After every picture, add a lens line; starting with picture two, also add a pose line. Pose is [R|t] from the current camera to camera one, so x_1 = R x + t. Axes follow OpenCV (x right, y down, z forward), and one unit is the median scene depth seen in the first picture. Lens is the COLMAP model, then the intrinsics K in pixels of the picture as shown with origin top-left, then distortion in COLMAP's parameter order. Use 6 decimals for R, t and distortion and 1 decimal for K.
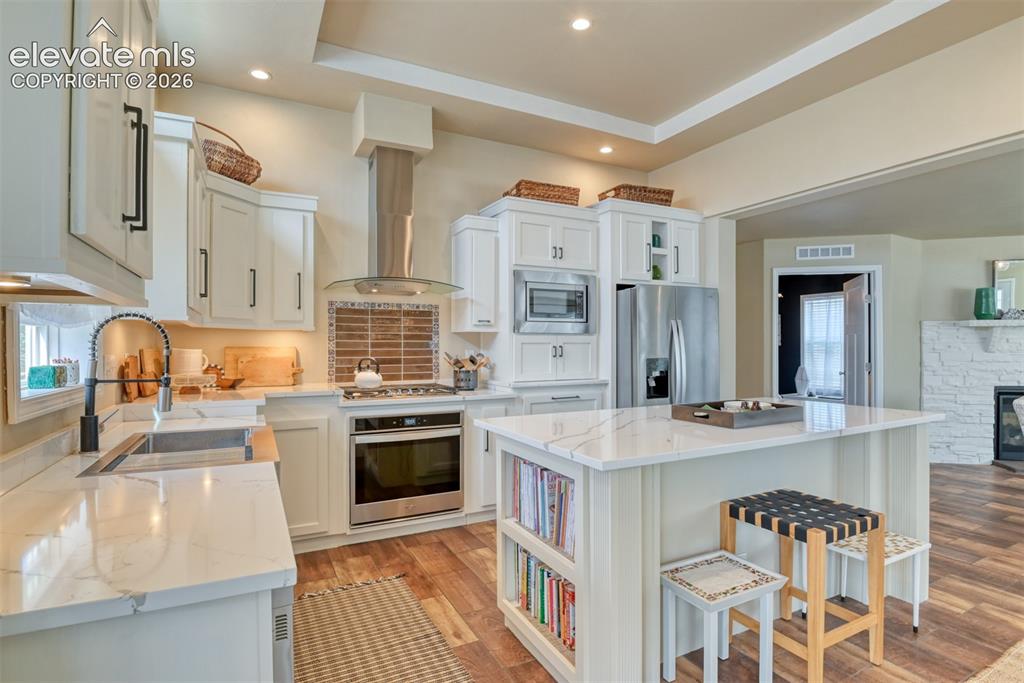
lens RADIAL K [[507.0, 0, 512.0], [0, 507.0, 341.5], [0, 0, 1]] dist [-0.027245, -0.000243]
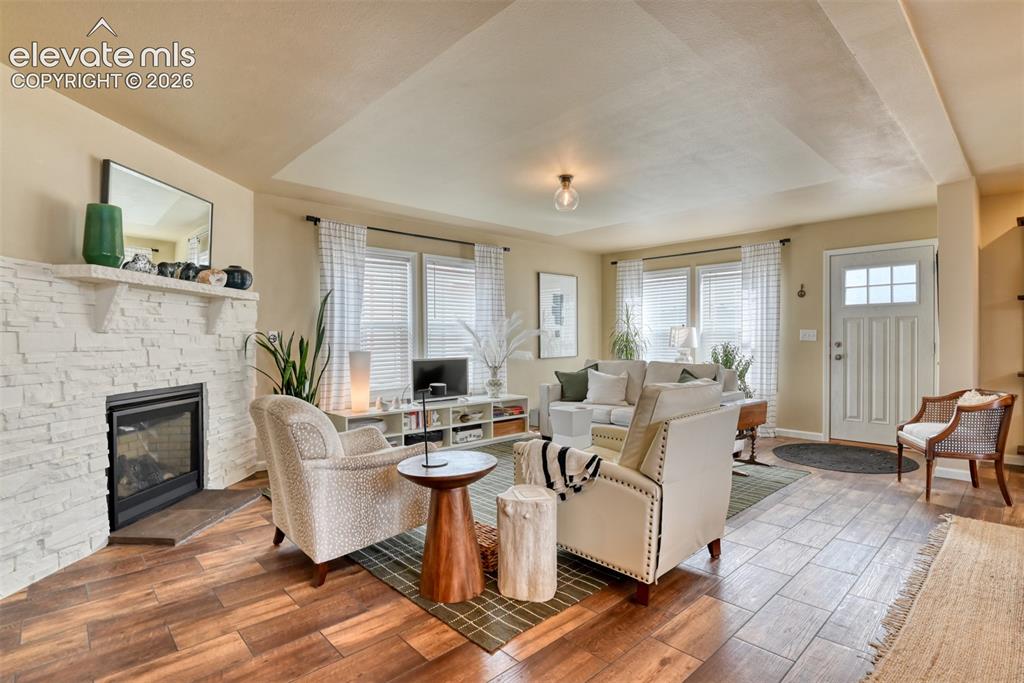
lens RADIAL K [[505.5, 0, 526.5], [0, 505.5, 346.4], [0, 0, 1]] dist [-0.004454, -0.011769]
pose [[-0.287742, -0.008866, 0.957667, 0.399850], [0.000877, 0.999954, 0.009521, 0.038206], [-0.957707, 0.003579, -0.287721, 0.868653]]
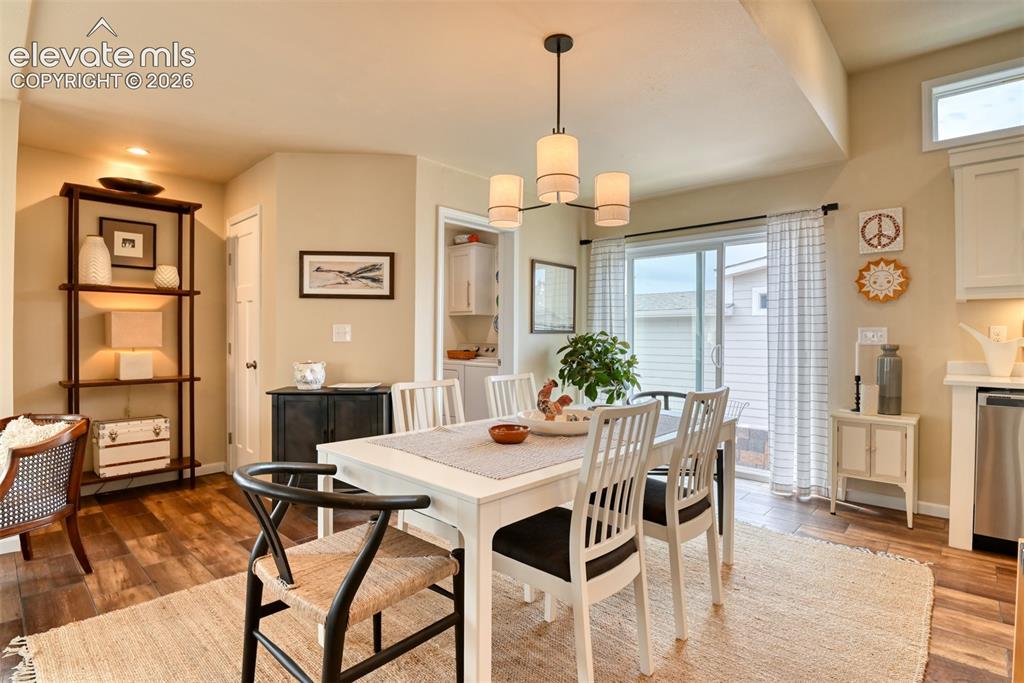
lens RADIAL K [[501.6, 0, 517.1], [0, 501.6, 340.6], [0, 0, 1]] dist [-0.039541, 0.001227]
pose [[-0.939786, 0.001471, -0.341761, 0.658148], [0.000546, 0.999996, 0.002803, 0.033451], [0.341764, 0.002447, -0.939783, 0.592519]]
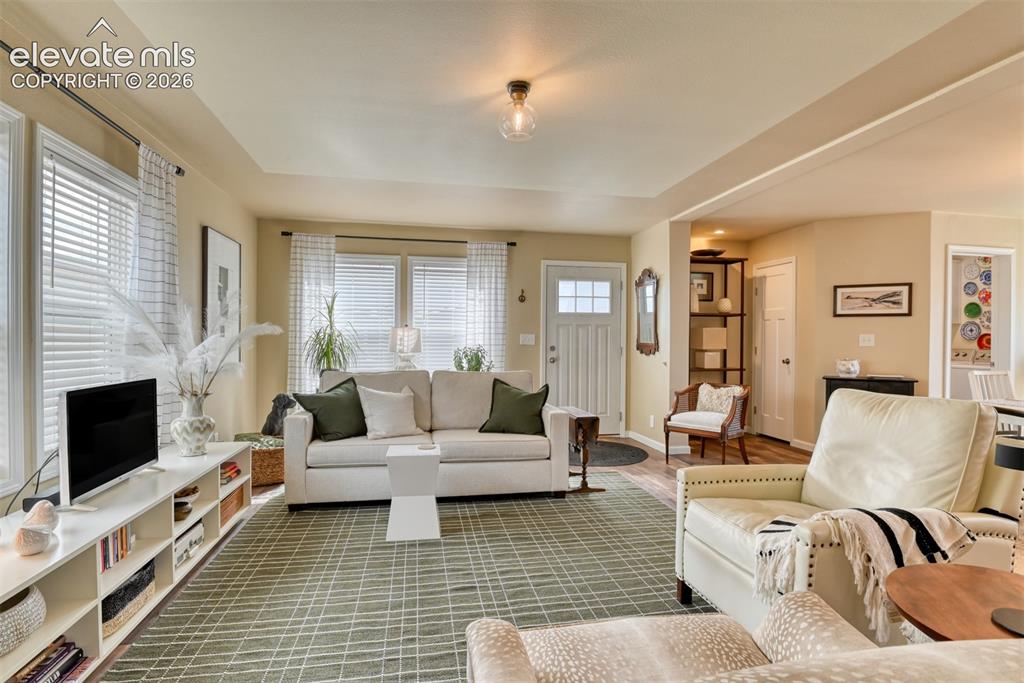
lens RADIAL K [[506.7, 0, 516.1], [0, 506.7, 338.4], [0, 0, 1]] dist [0.000487, -0.011006]
pose [[-0.959389, 0.000083, 0.282088, 1.100891], [-0.003653, 0.999912, -0.012719, 0.036834], [-0.282064, -0.013232, -0.959304, 1.104550]]
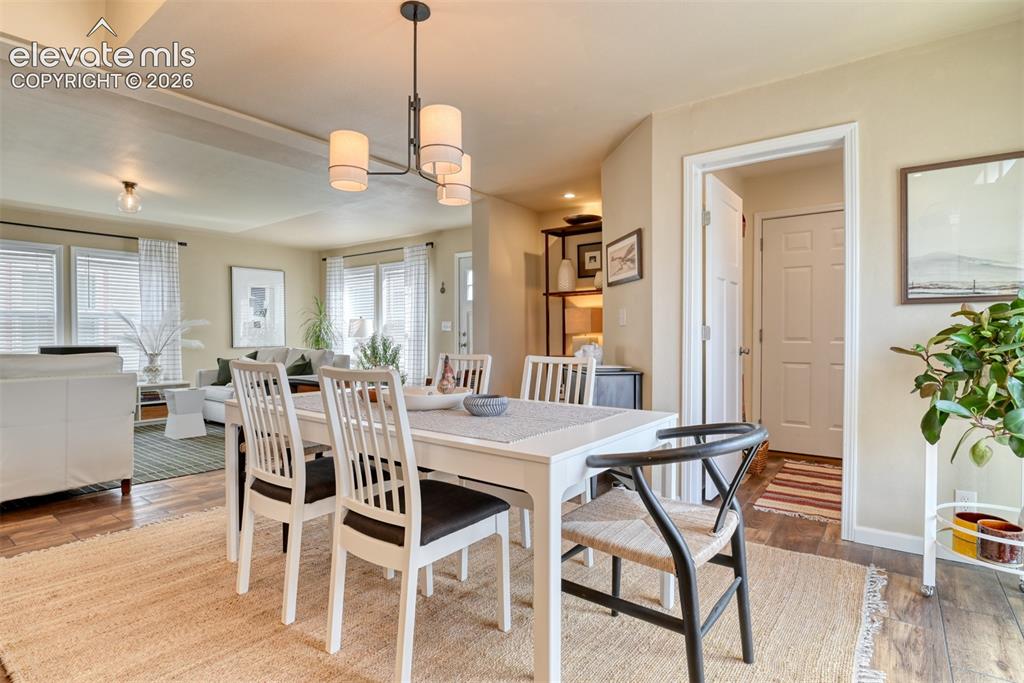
lens RADIAL K [[517.7, 0, 511.1], [0, 517.7, 344.5], [0, 0, 1]] dist [0.000165, -0.016943]
pose [[-0.435459, -0.010146, 0.900151, -0.046170], [-0.002359, 0.999946, 0.010130, 0.060796], [-0.900205, 0.002288, -0.435459, 0.285125]]
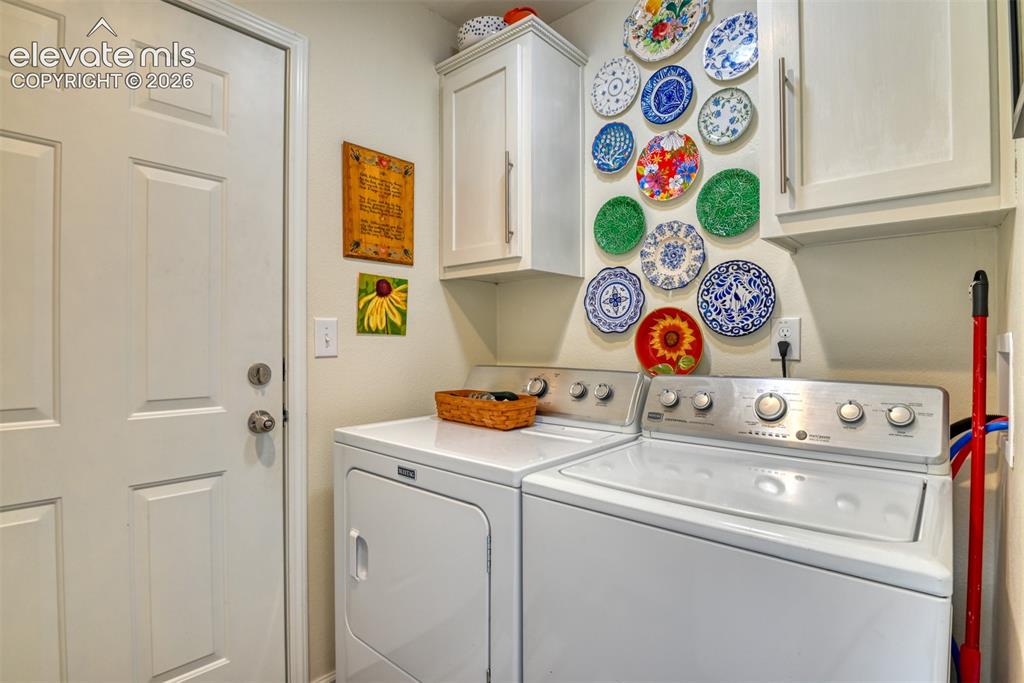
lens RADIAL K [[506.7, 0, 516.1], [0, 506.7, 338.4], [0, 0, 1]] dist [0.000487, -0.011006]
pose [[-0.926962, 0.001436, -0.375153, 0.466805], [0.005151, 0.999947, -0.008898, 0.024463], [0.375121, -0.010180, -0.926920, -0.331523]]
